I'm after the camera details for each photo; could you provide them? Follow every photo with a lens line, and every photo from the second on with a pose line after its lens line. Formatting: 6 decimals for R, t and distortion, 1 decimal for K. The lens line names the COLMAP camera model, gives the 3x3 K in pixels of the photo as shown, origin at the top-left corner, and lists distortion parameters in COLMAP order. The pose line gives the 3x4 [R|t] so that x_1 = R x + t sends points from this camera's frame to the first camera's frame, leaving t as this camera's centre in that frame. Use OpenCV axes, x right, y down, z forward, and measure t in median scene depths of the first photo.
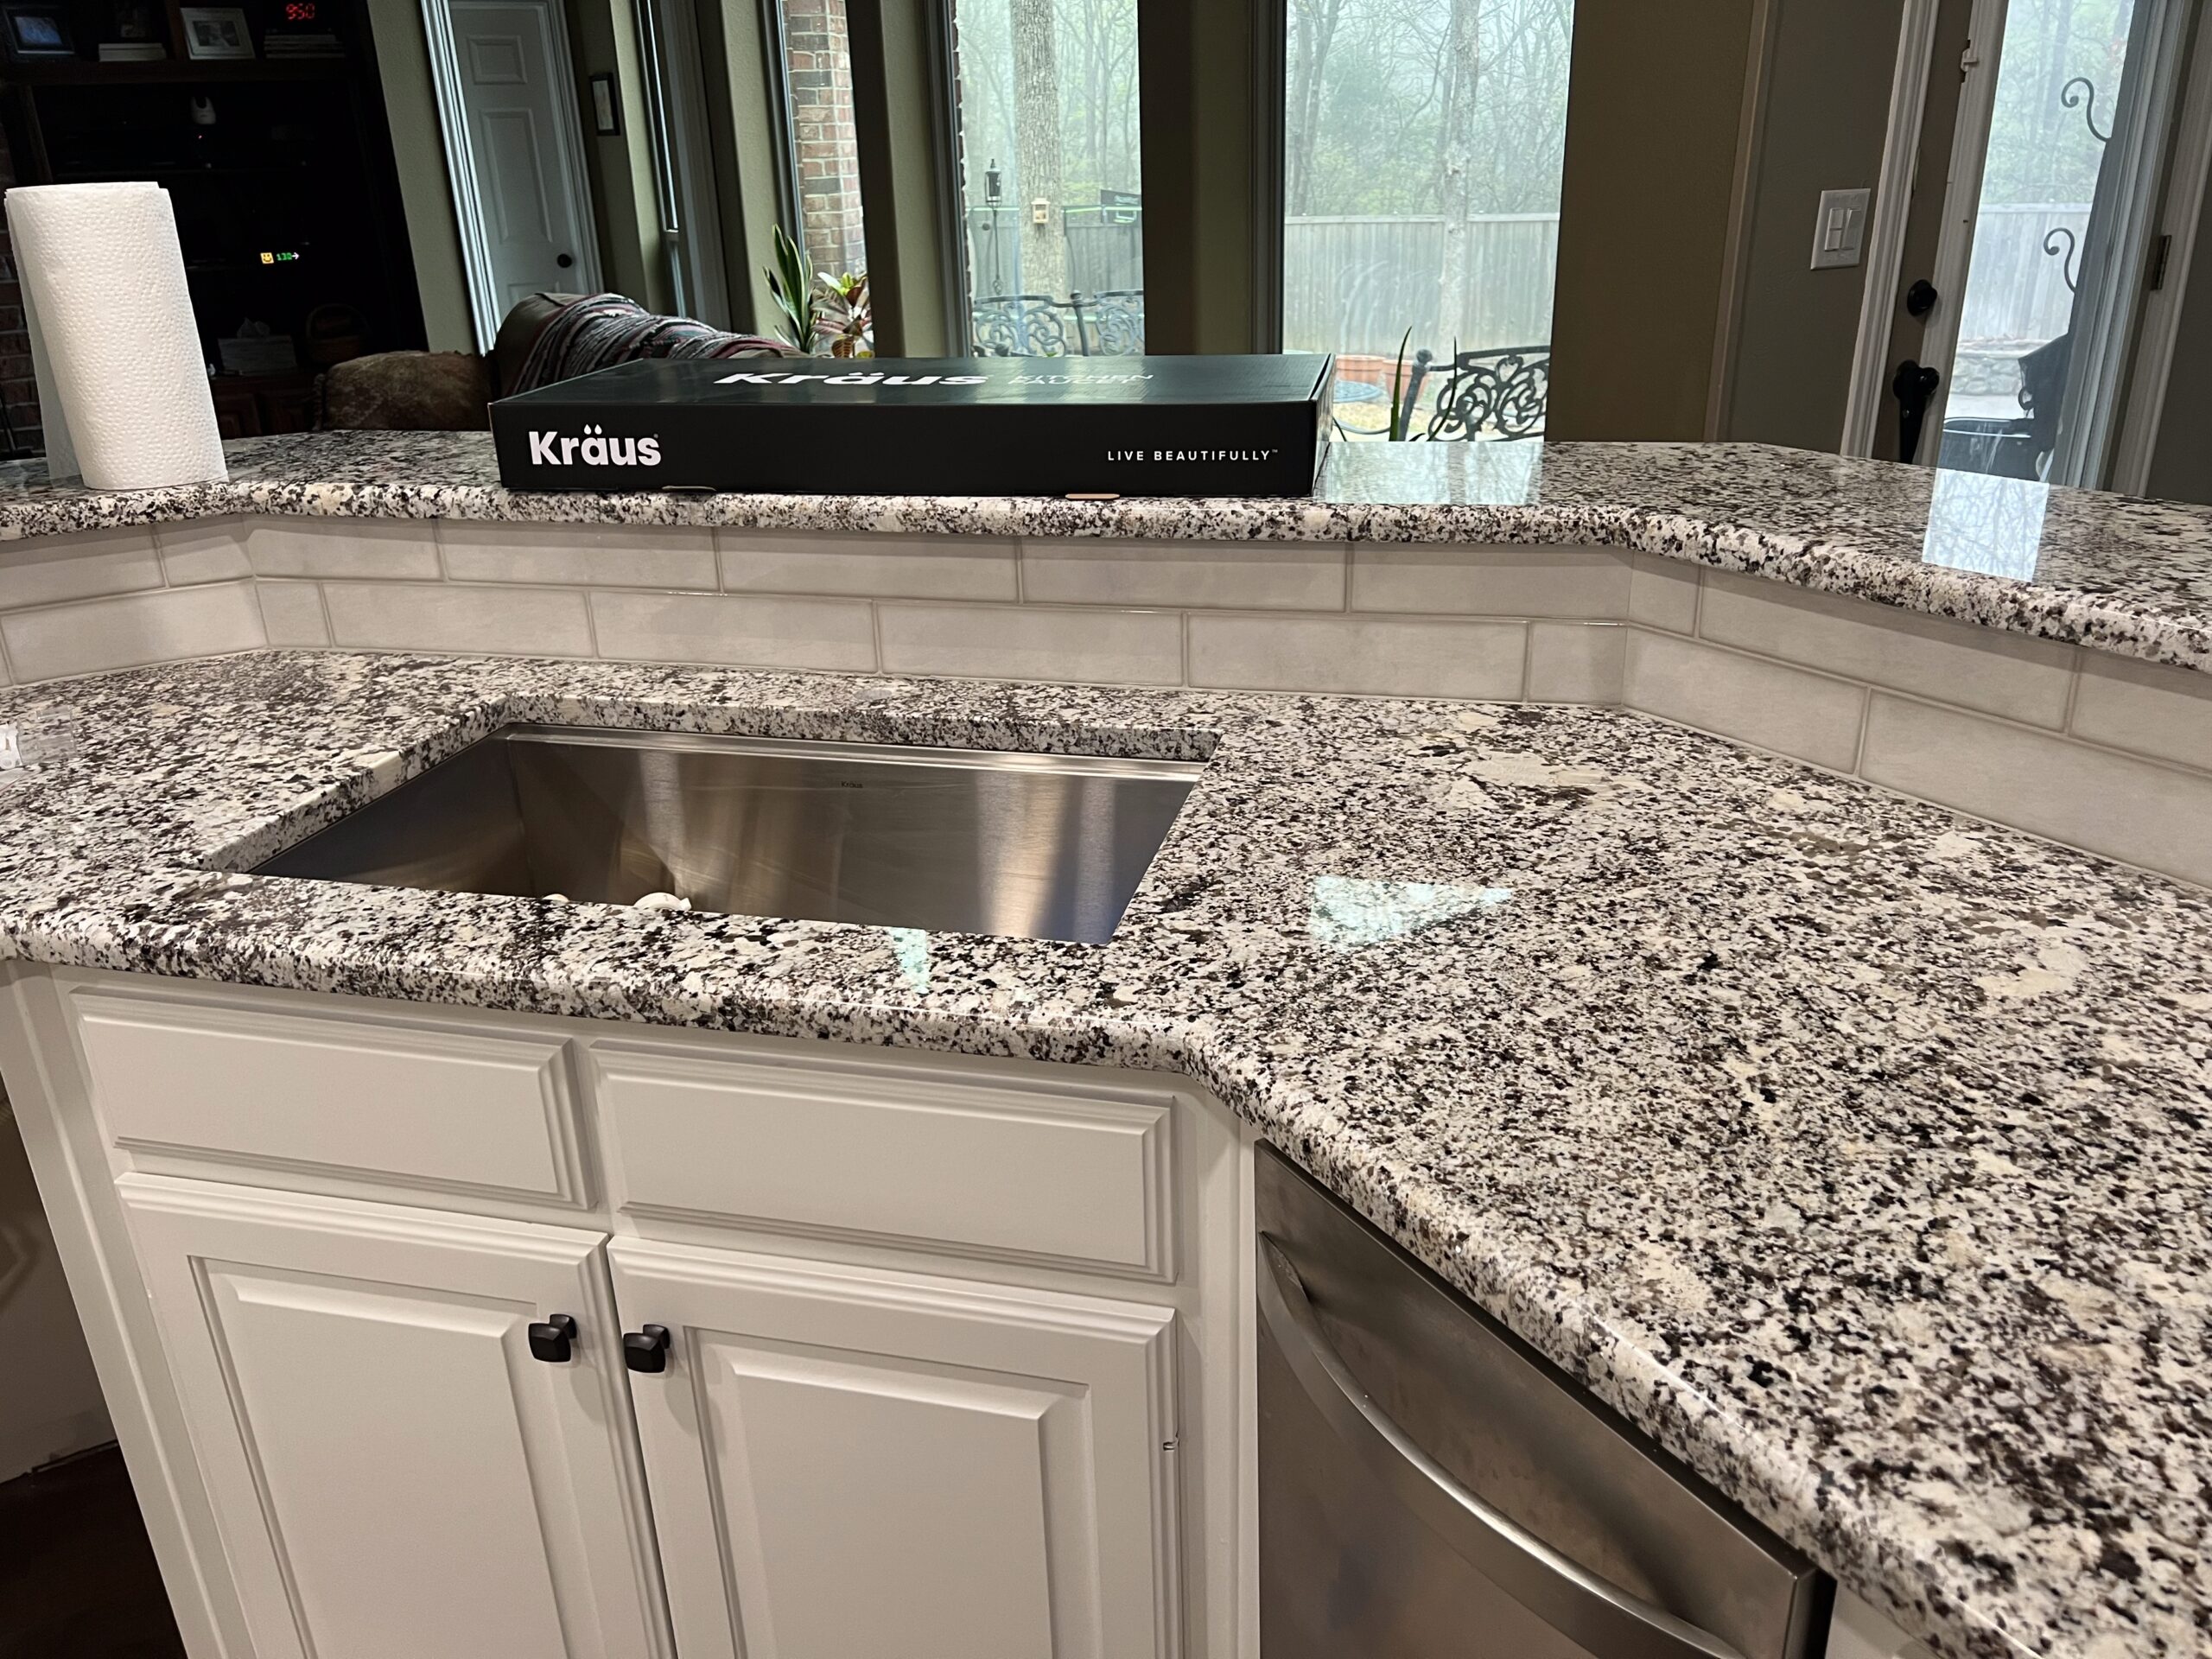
lens RADIAL K [[1646.7, 0, 1066.4], [0, 1646.7, 866.4], [0, 0, 1]] dist [0.142205, -0.235608]
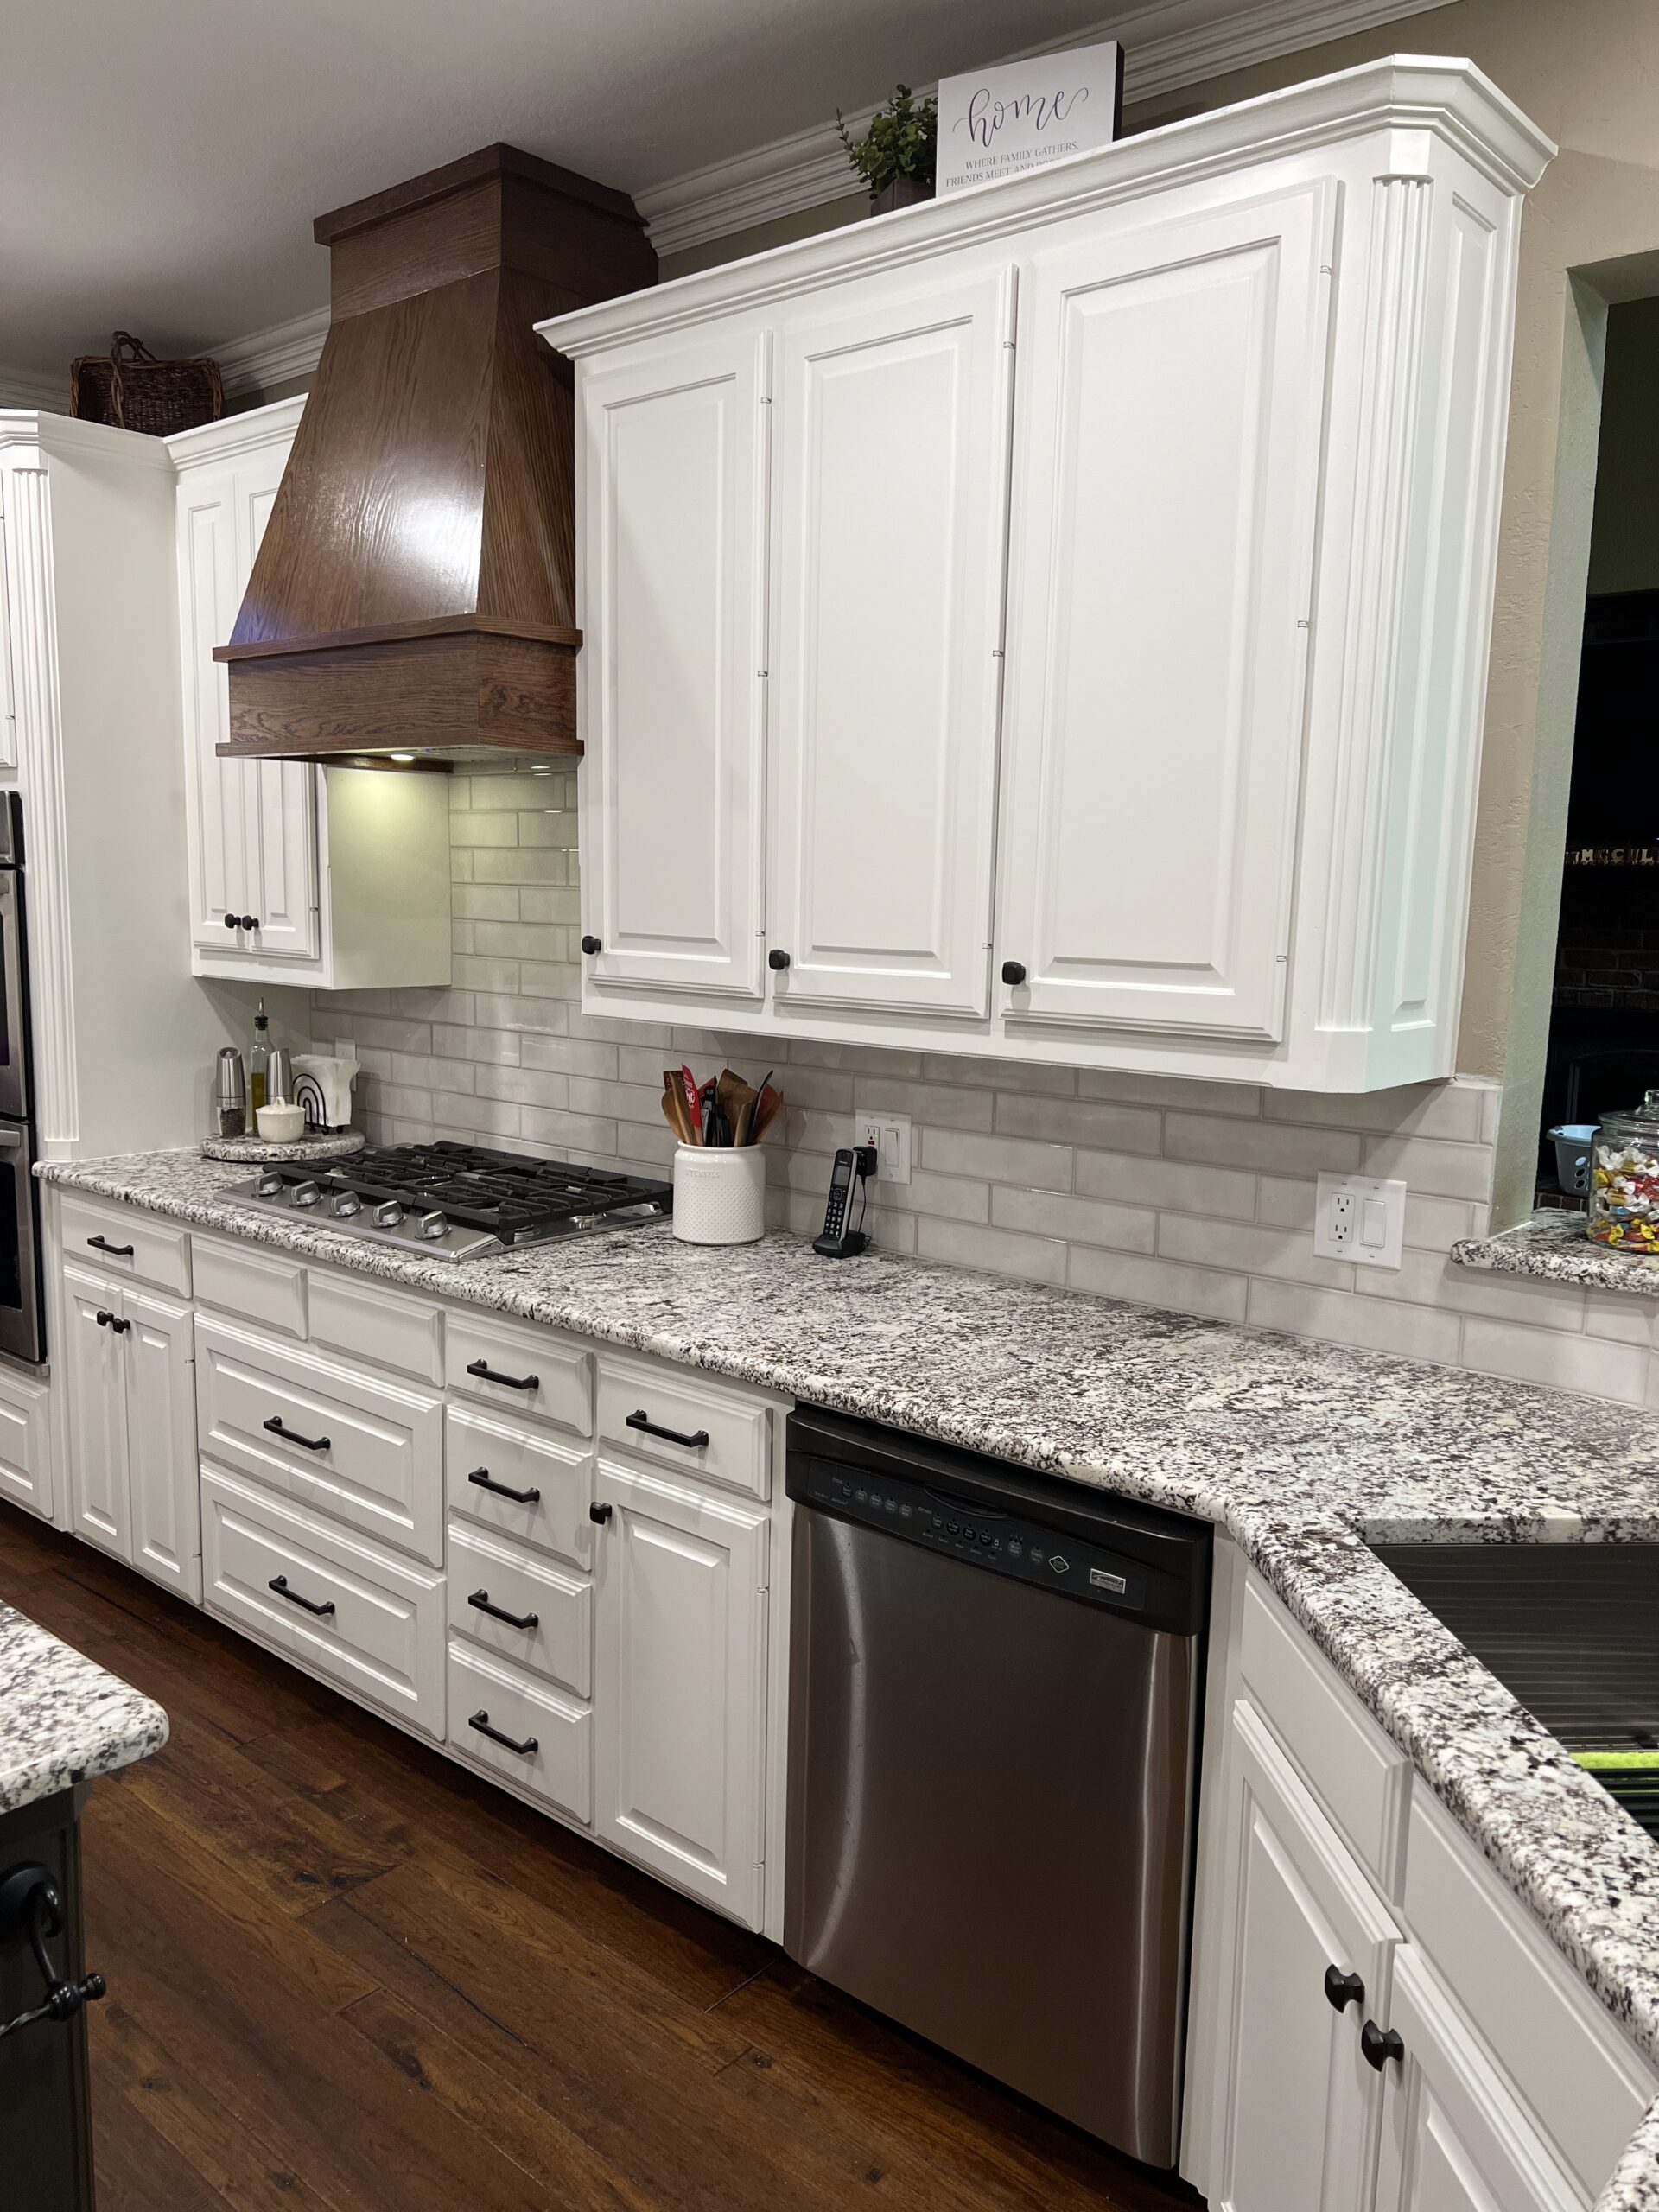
lens RADIAL K [[1664.4, 0, 820.4], [0, 1664.4, 1110.4], [0, 0, 1]] dist [0.063636, -0.089829]
pose [[0.335069, 0.171179, -0.926513, 0.601985], [-0.402978, 0.914913, 0.023301, -0.179891], [0.851668, 0.365557, 0.375540, -0.011587]]
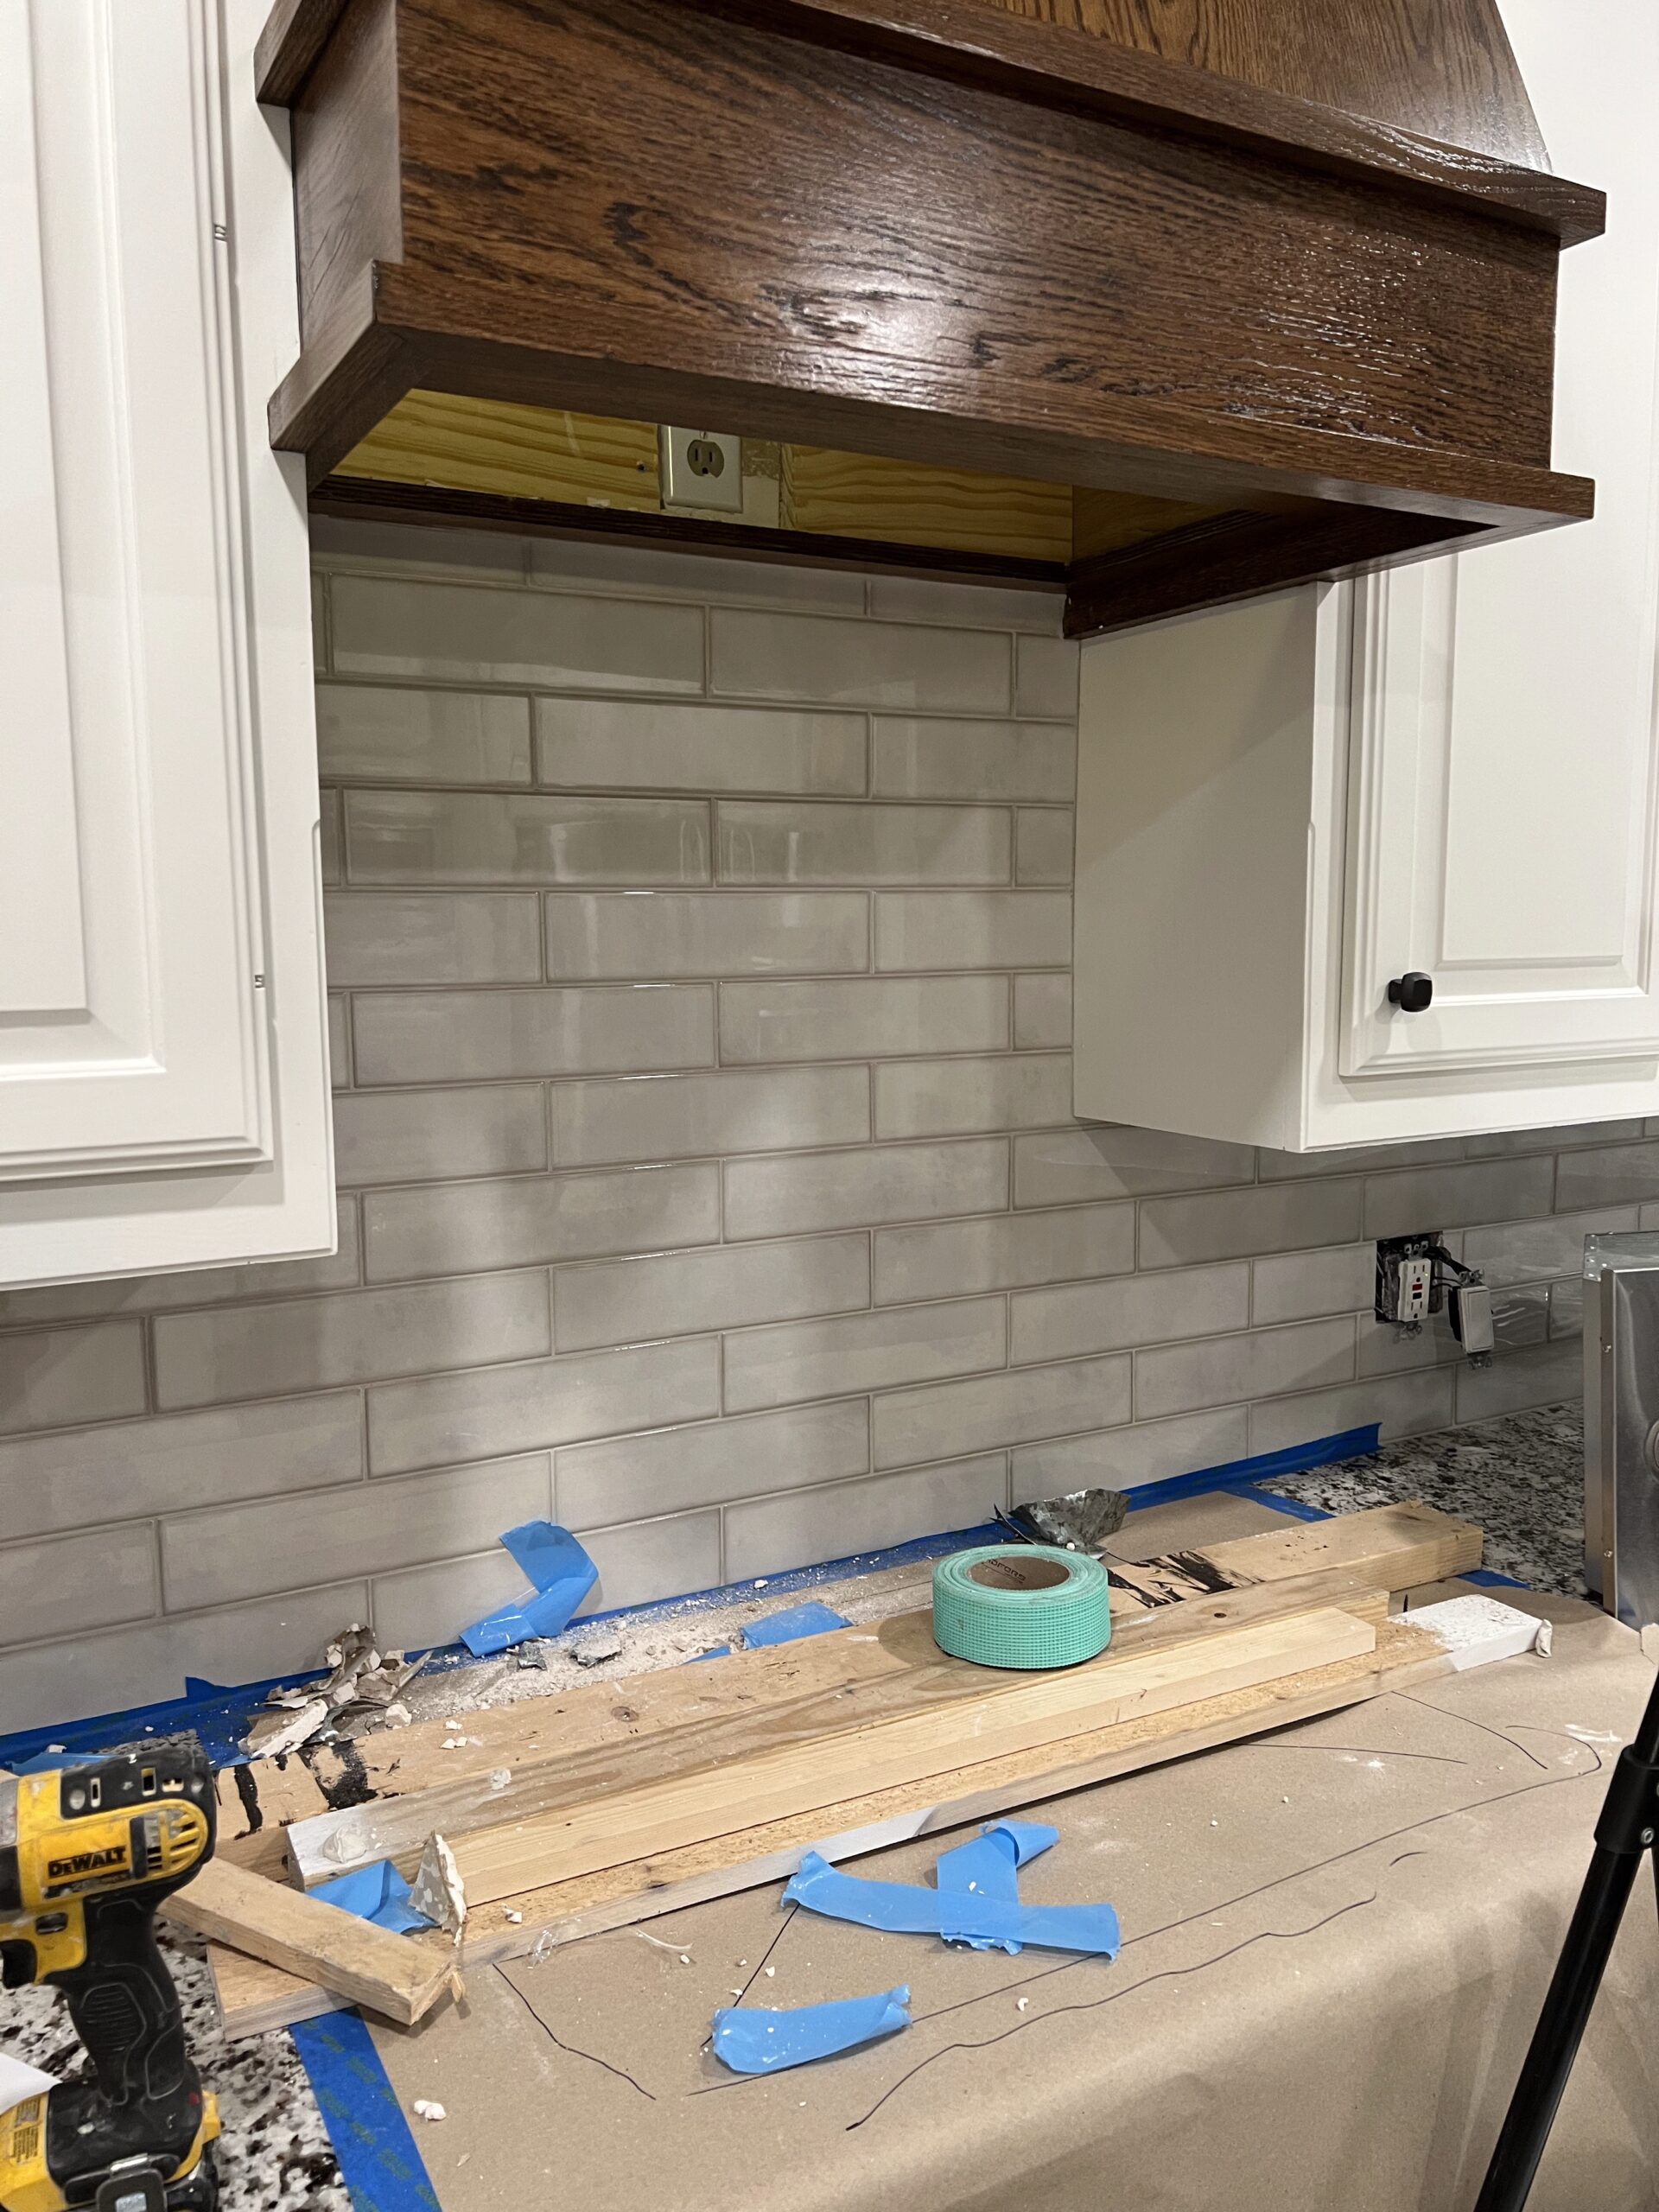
lens RADIAL K [[1646.7, 0, 829.5], [0, 1646.7, 1106.0], [0, 0, 1]] dist [0.142205, -0.235608]
pose [[0.999677, 0.024721, 0.005956, -2.216087], [-0.021920, 0.956513, -0.290865, 0.208156], [-0.012887, 0.290640, 0.956746, -0.545009]]
